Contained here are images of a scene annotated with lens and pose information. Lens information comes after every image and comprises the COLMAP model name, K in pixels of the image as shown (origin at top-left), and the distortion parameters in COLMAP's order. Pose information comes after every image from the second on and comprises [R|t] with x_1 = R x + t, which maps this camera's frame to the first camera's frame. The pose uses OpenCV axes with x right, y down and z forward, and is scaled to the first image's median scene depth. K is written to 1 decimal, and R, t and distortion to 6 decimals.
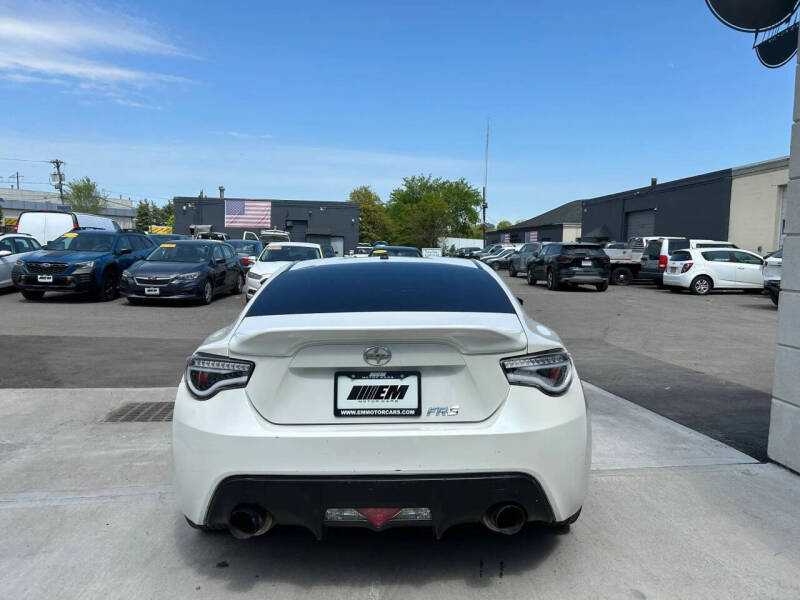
lens RADIAL K [[609.7, 0, 394.9], [0, 609.7, 310.0], [0, 0, 1]] dist [0.040689, -0.033288]
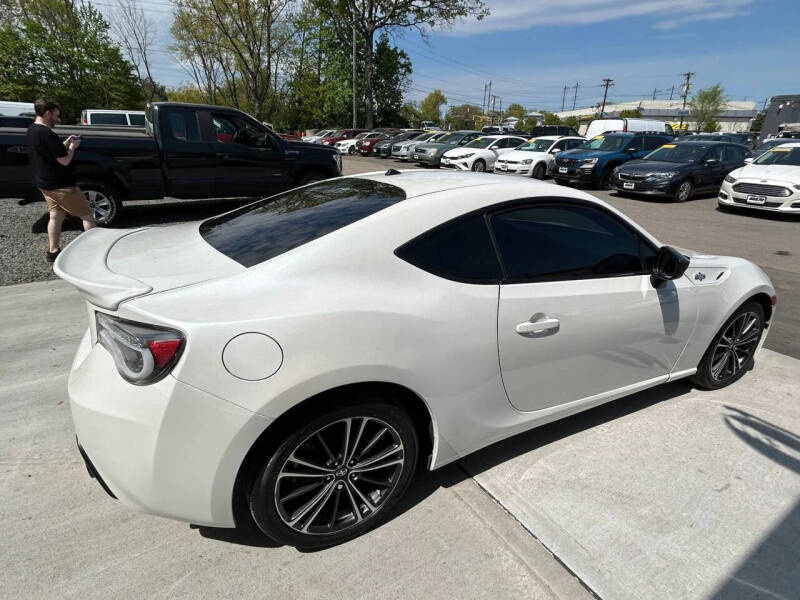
lens RADIAL K [[402.5, 0, 398.1], [0, 402.5, 303.9], [0, 0, 1]] dist [-0.005833, 0.005670]
pose [[0.451744, 0.334226, -0.827176, 0.455462], [-0.096167, 0.940014, 0.327300, -0.084564], [0.886949, -0.068309, 0.456788, 0.612961]]
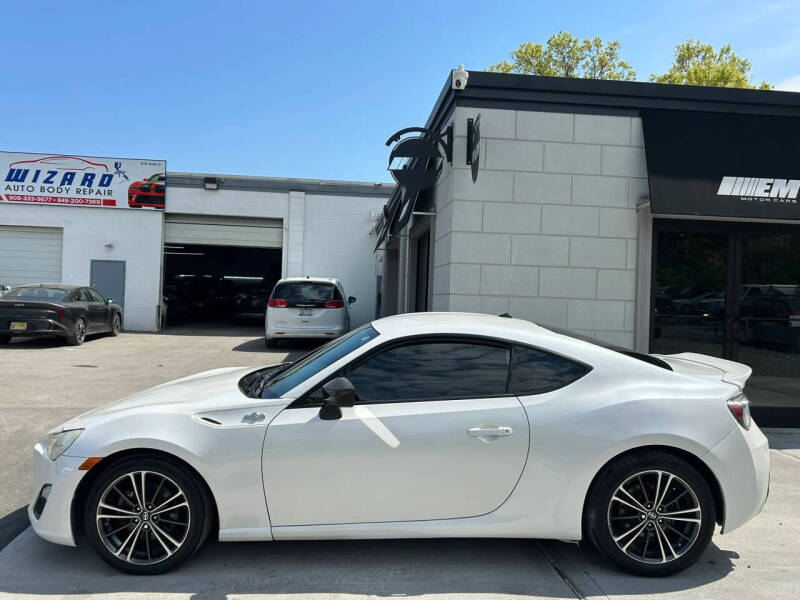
lens RADIAL K [[609.7, 0, 406.5], [0, 609.7, 316.6], [0, 0, 1]] dist [0.040689, -0.033288]
pose [[-0.035731, -0.042163, 0.998472, -0.967618], [0.059216, 0.997265, 0.044231, -0.125371], [-0.997606, 0.060706, -0.033137, 1.041158]]
